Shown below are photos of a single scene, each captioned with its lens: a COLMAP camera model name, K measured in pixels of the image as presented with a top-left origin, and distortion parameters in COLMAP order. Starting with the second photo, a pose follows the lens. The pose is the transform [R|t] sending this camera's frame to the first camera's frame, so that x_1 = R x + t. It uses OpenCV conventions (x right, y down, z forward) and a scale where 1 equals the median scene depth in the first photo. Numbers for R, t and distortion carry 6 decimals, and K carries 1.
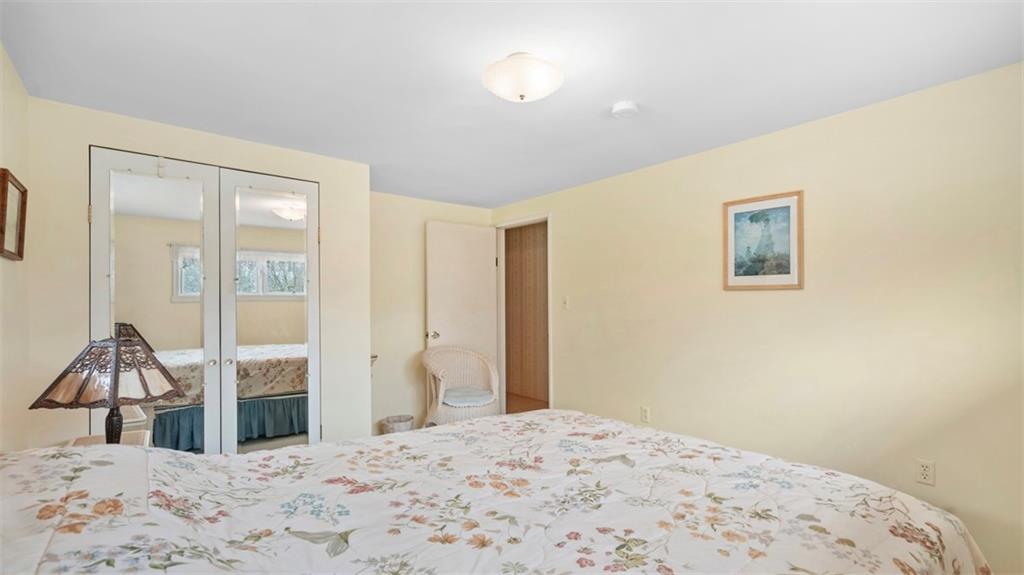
lens RADIAL K [[474.3, 0, 513.7], [0, 474.3, 282.1], [0, 0, 1]] dist [-0.025981, -0.000072]
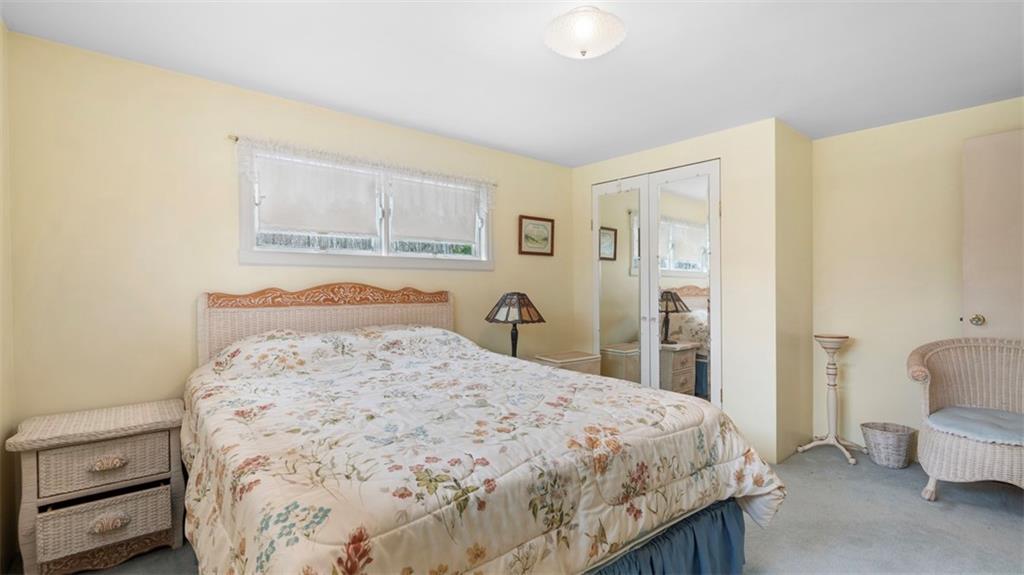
lens RADIAL K [[462.3, 0, 512.0], [0, 462.3, 287.5], [0, 0, 1]] dist [-0.000026, 0.000156]
pose [[0.014719, 0.003628, -0.999885, 1.234692], [0.054190, 0.998521, 0.004421, 0.096160], [0.998422, -0.054249, 0.014501, 1.015435]]
